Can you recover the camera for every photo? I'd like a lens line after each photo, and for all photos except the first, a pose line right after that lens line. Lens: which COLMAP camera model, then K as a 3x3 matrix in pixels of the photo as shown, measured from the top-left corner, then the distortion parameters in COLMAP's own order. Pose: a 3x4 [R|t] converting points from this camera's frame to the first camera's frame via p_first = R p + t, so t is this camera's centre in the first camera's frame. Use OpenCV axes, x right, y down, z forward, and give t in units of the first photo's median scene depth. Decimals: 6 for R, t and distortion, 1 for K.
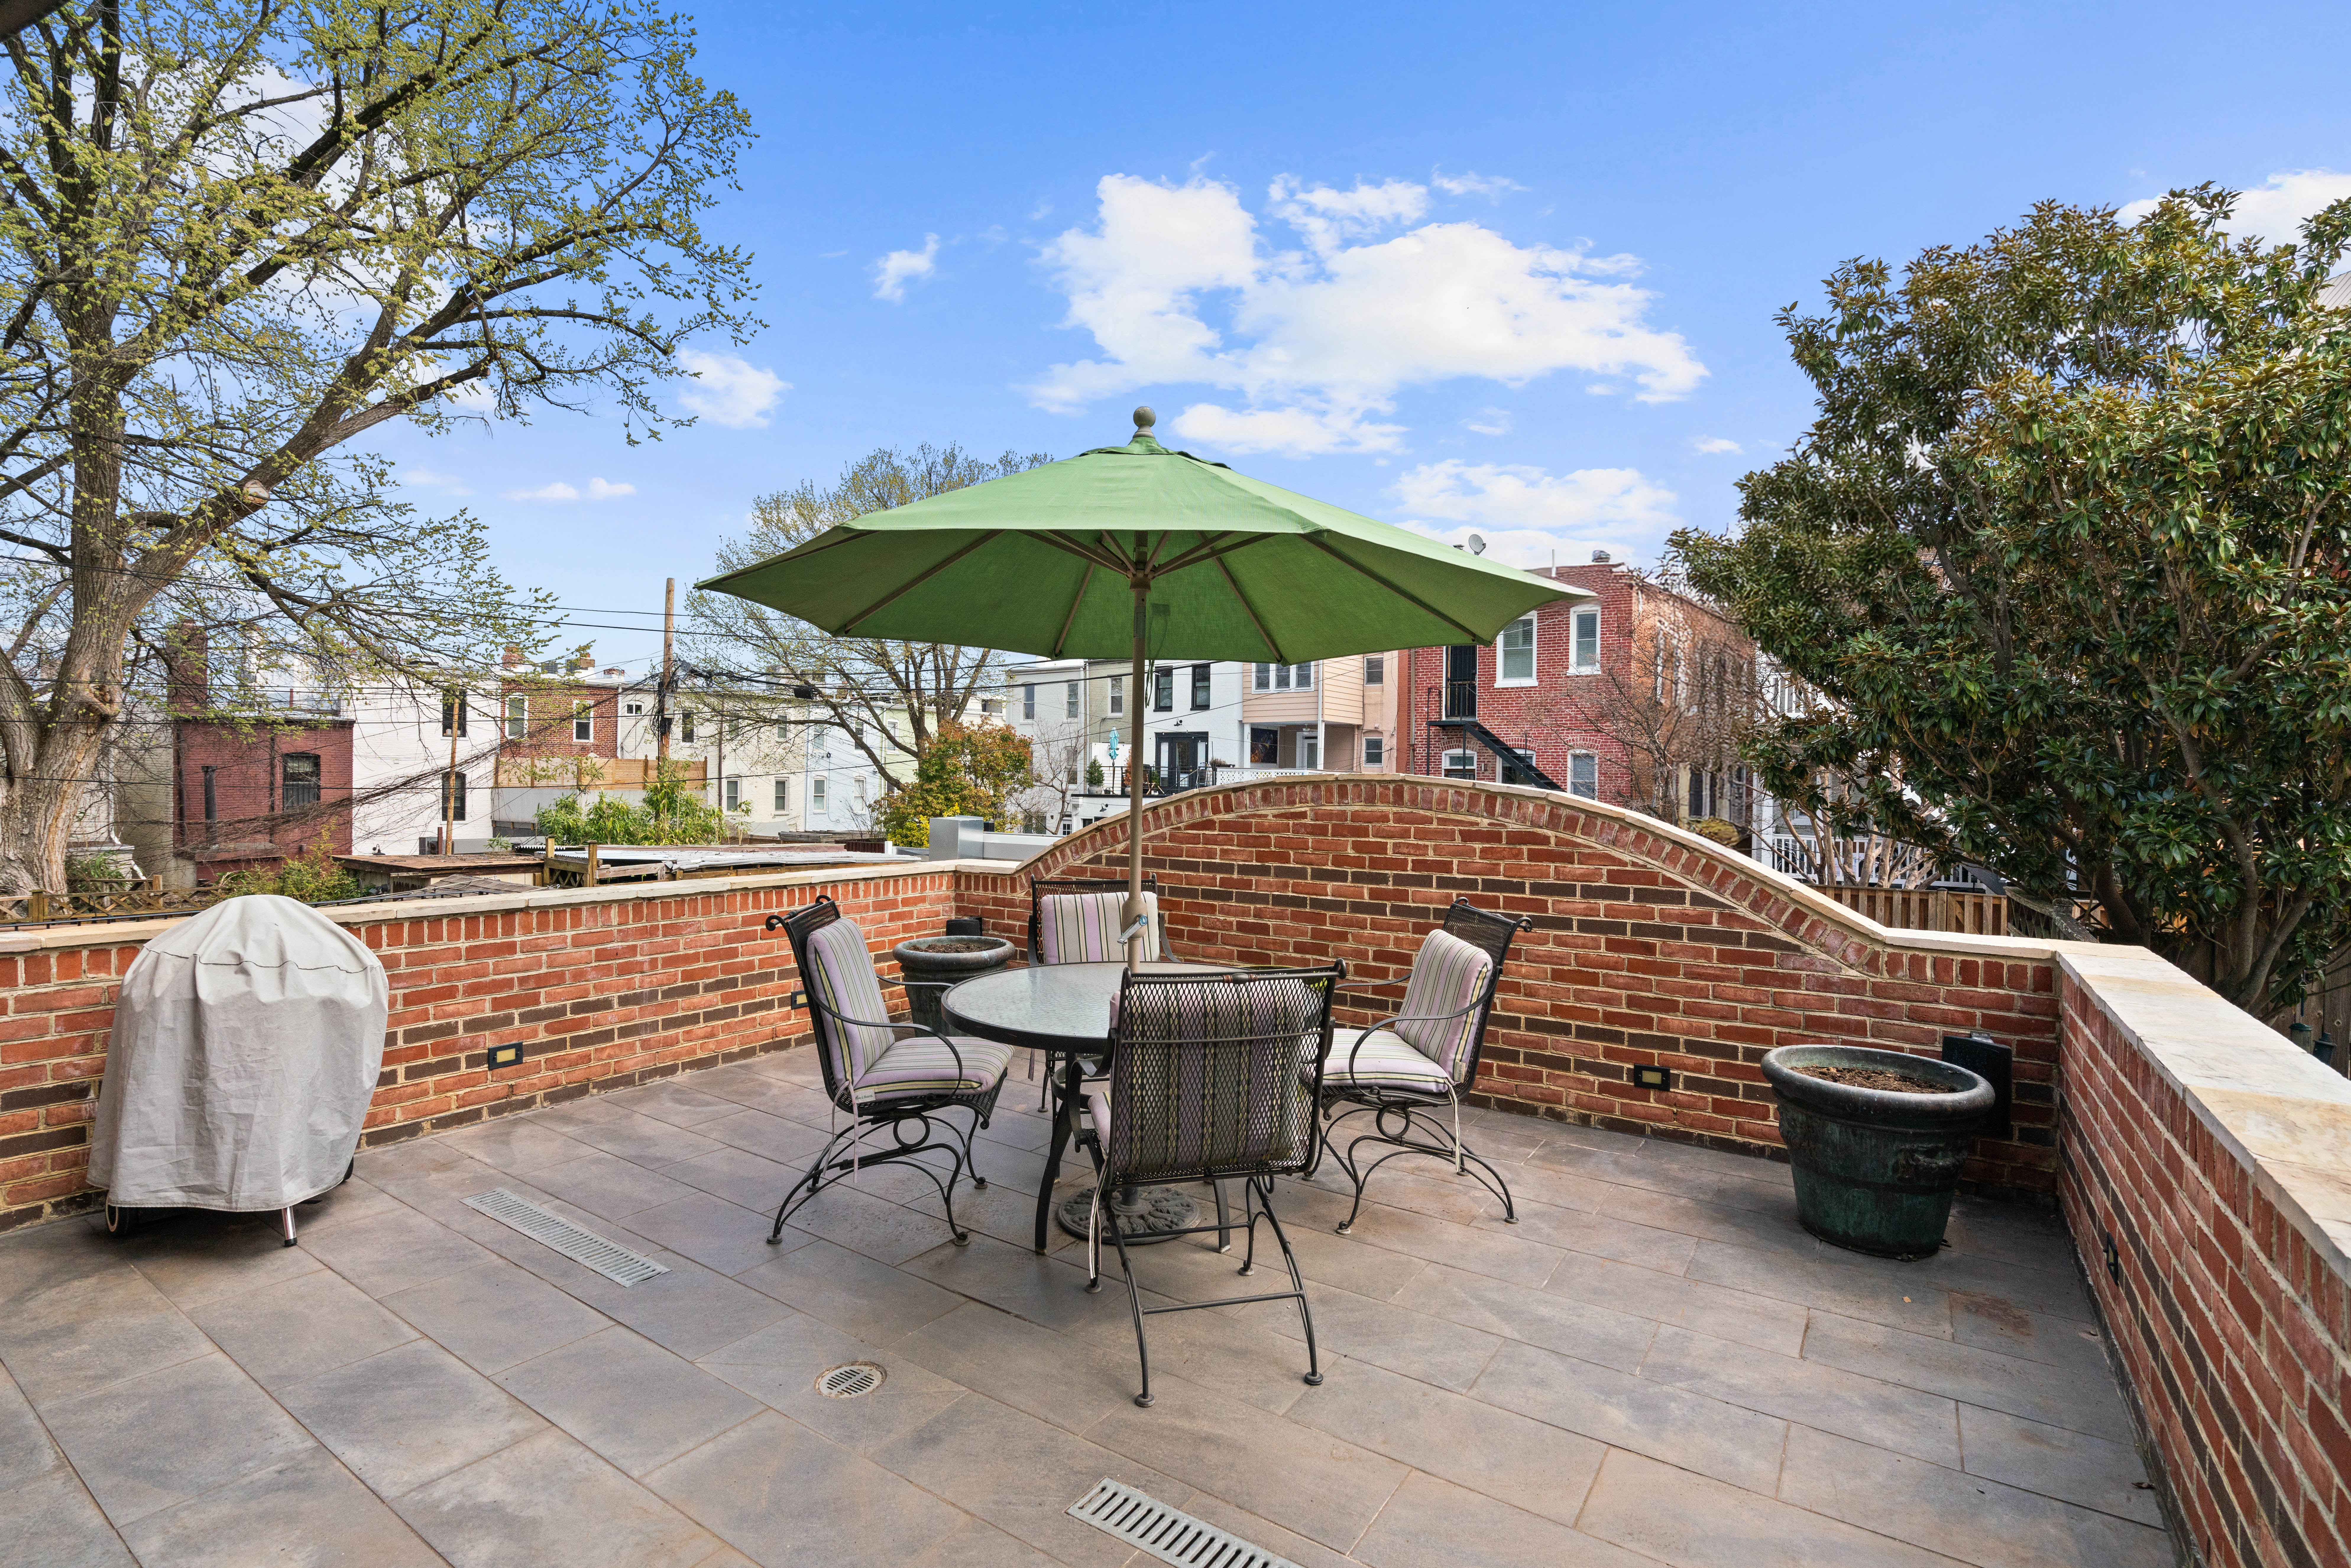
lens RADIAL K [[1077.0, 0, 1161.6], [0, 1077.0, 776.8], [0, 0, 1]] dist [-0.004575, 0.003058]
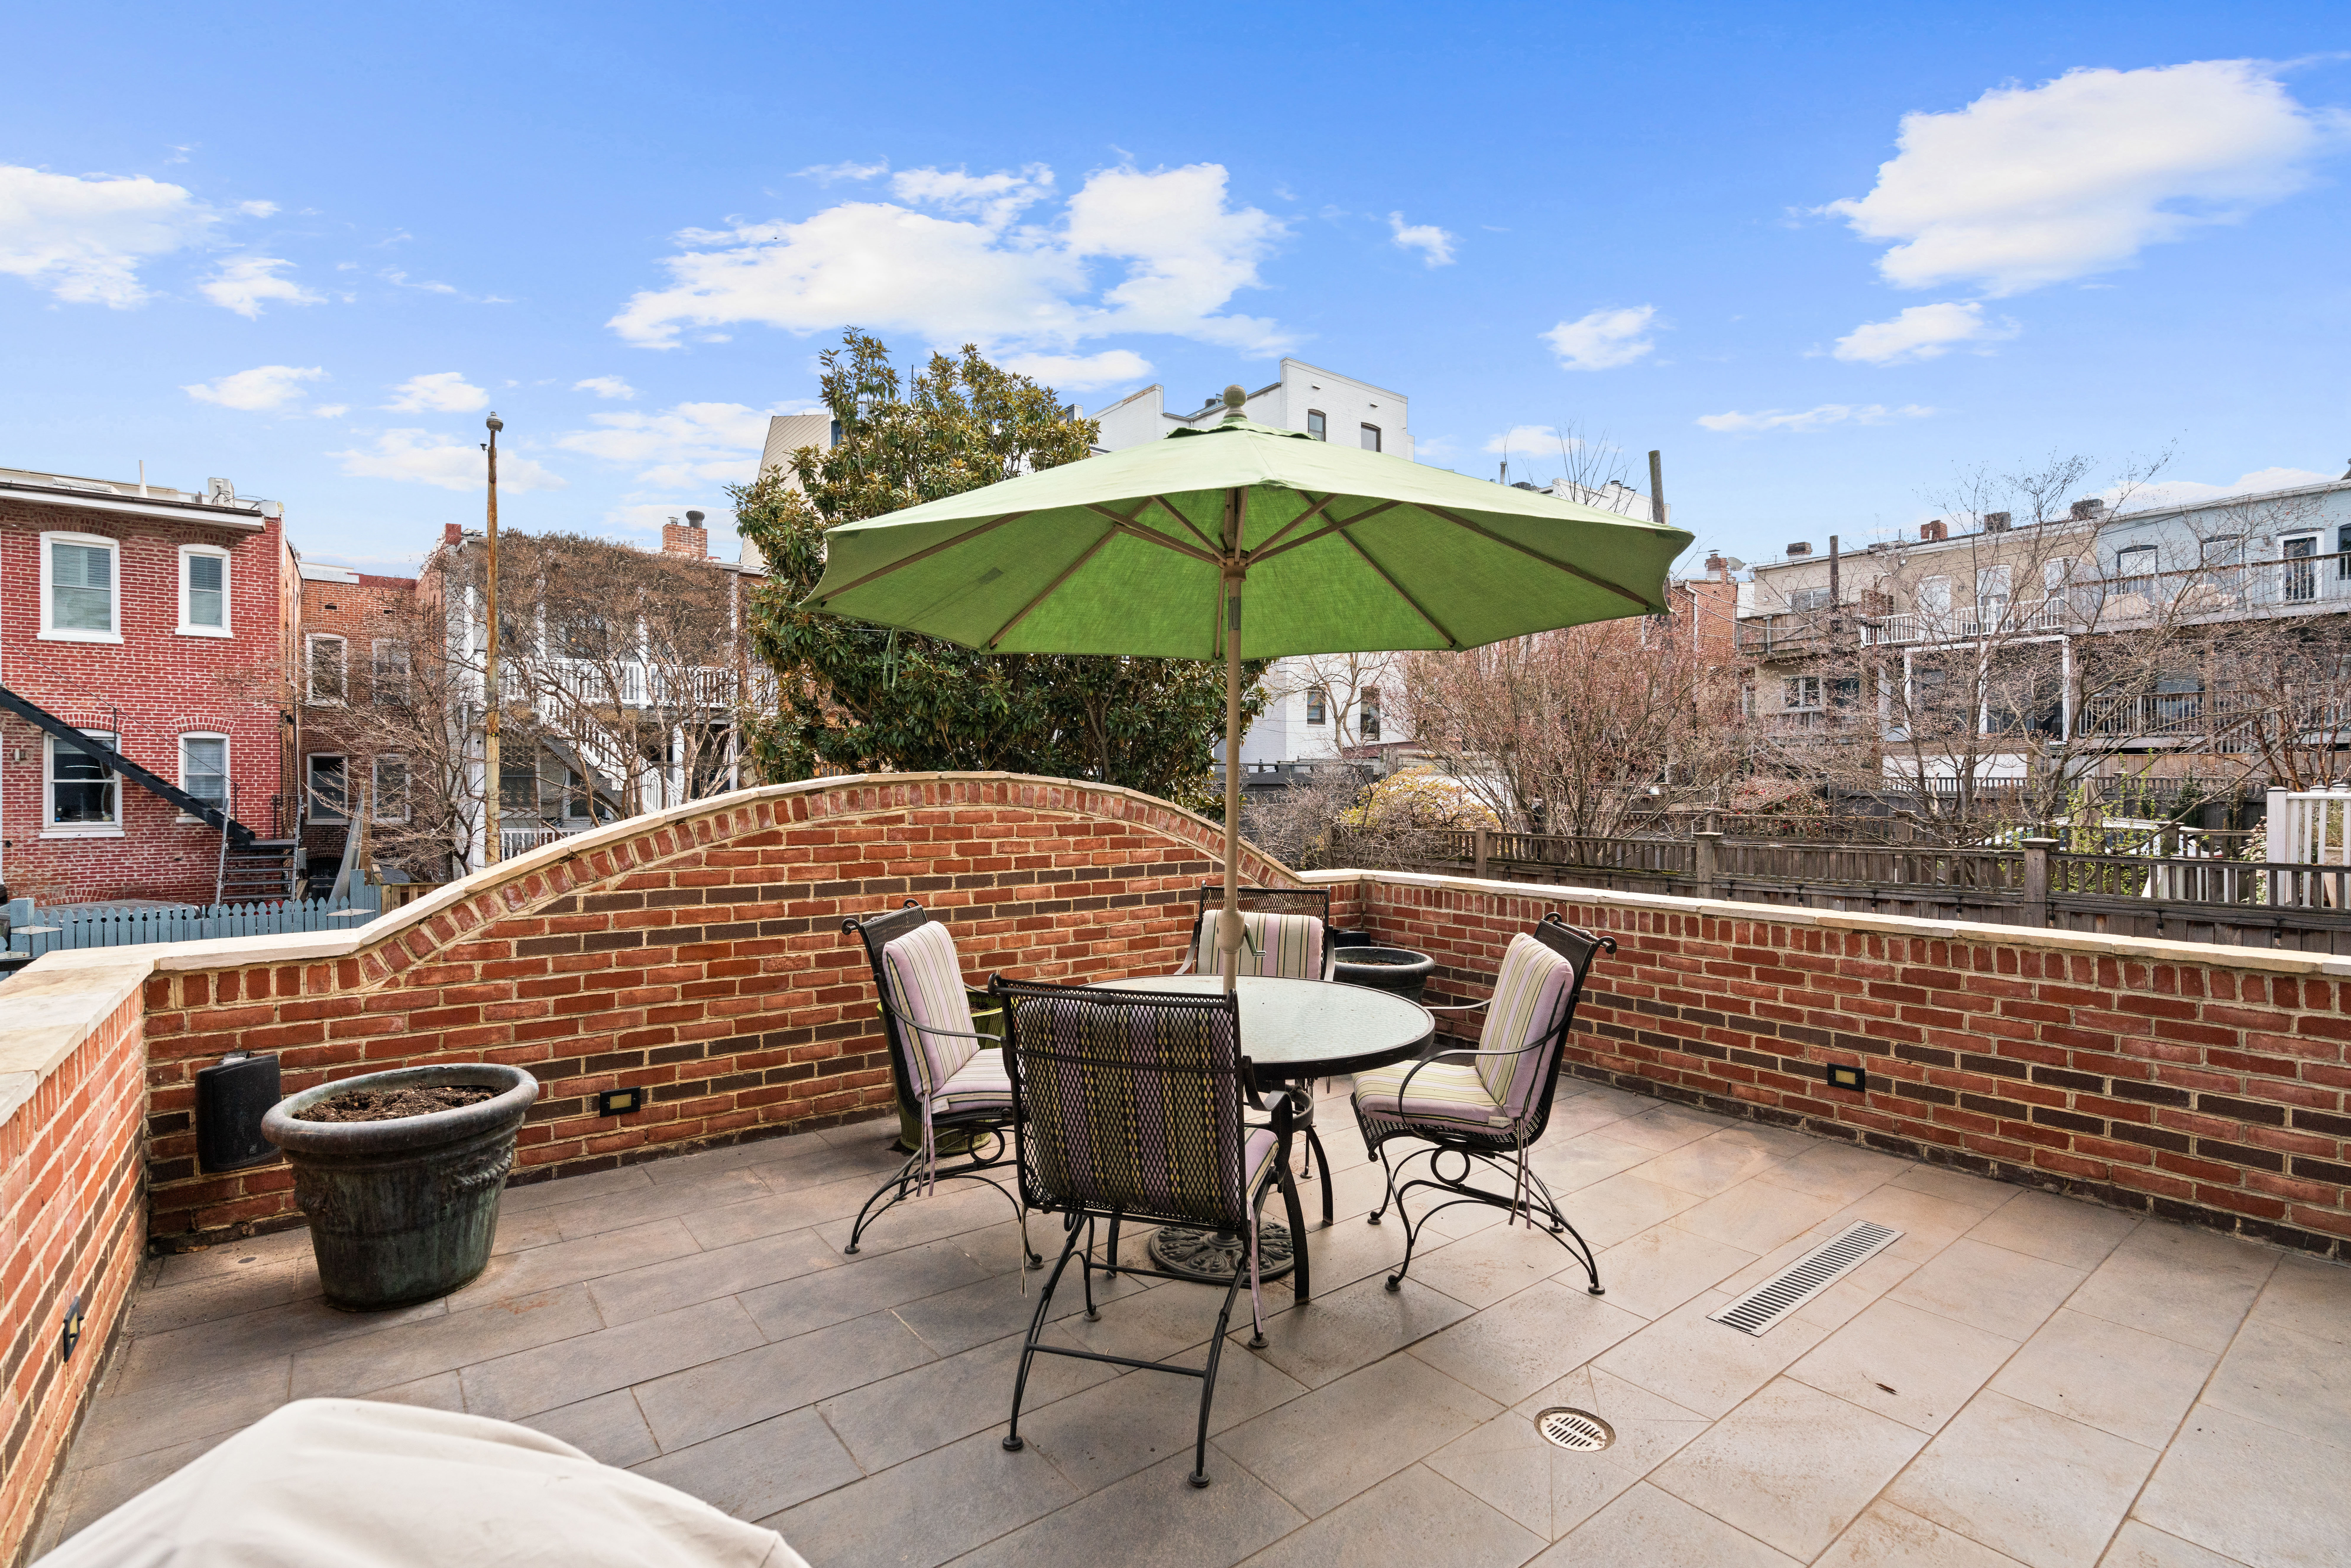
lens RADIAL K [[1077.0, 0, 1161.9], [0, 1077.0, 797.0], [0, 0, 1]] dist [-0.004575, 0.003058]
pose [[0.316816, -0.025197, 0.948152, -0.659425], [-0.001895, 0.999628, 0.027198, -0.006898], [-0.948485, -0.010413, 0.316650, 0.543845]]
